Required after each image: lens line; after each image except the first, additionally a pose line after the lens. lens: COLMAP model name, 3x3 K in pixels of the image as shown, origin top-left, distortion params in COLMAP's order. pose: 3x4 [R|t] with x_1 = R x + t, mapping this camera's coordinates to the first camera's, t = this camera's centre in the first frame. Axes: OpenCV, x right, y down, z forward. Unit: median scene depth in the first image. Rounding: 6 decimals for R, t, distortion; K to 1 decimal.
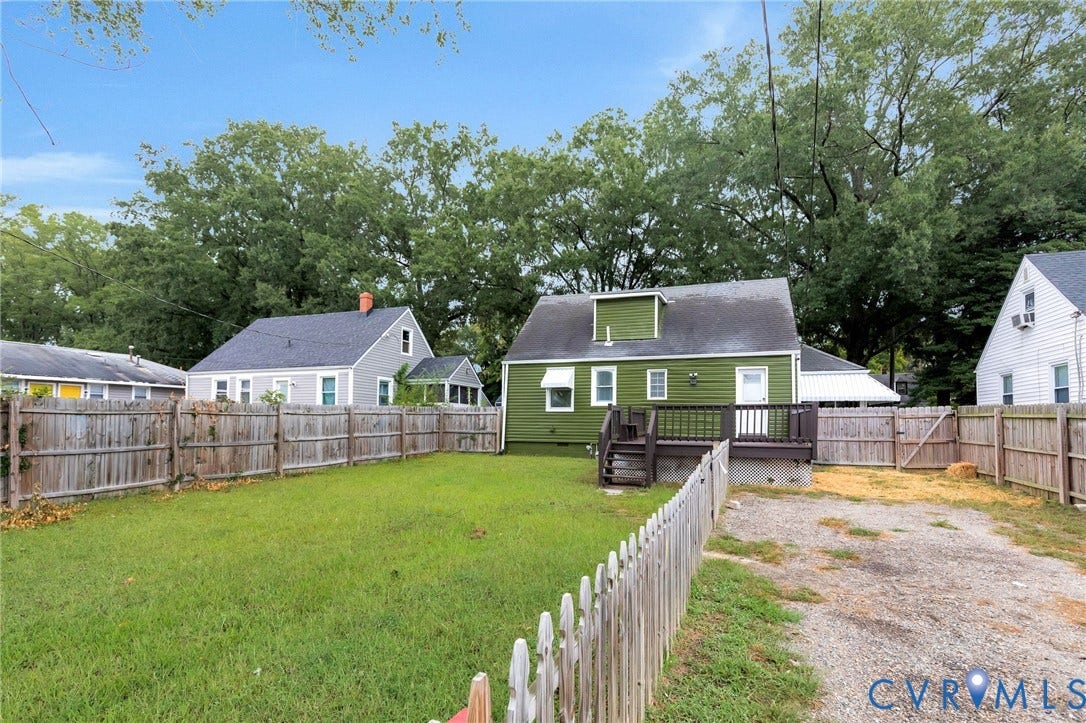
lens RADIAL K [[528.2, 0, 547.7], [0, 528.2, 374.2], [0, 0, 1]] dist [0.008347, -0.000513]
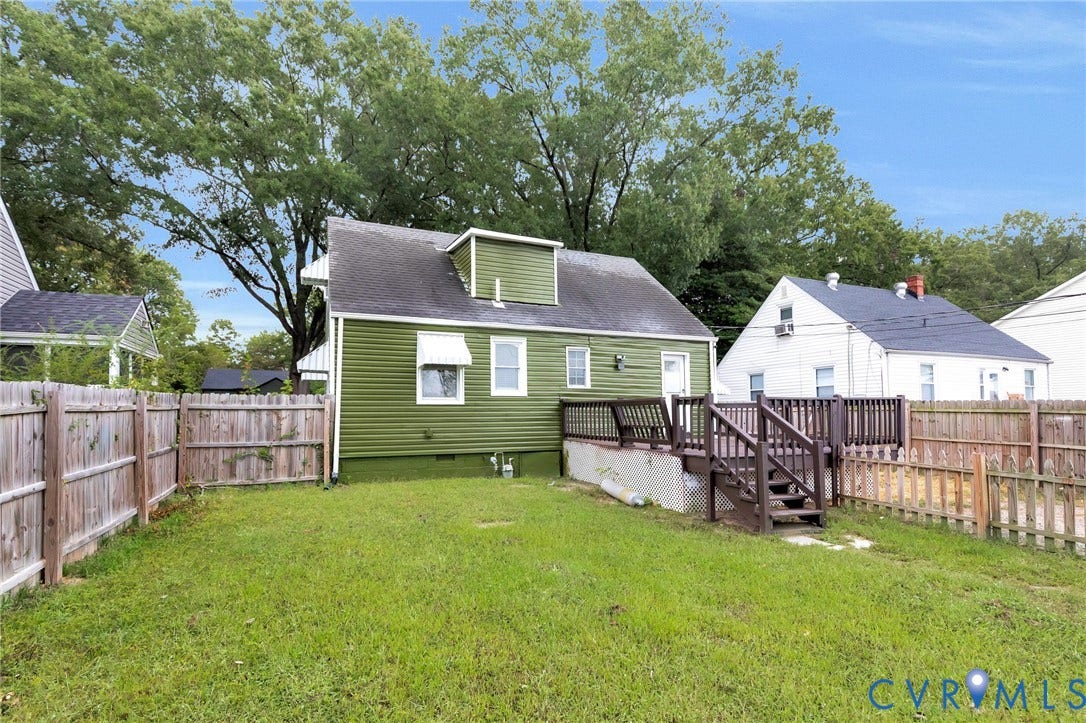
lens RADIAL K [[528.2, 0, 547.7], [0, 528.2, 374.2], [0, 0, 1]] dist [0.008347, -0.000513]
pose [[0.733887, 0.039695, 0.678111, -0.303728], [-0.051914, 0.998649, -0.002274, 0.030635], [-0.677285, -0.033534, 0.734956, 0.464704]]
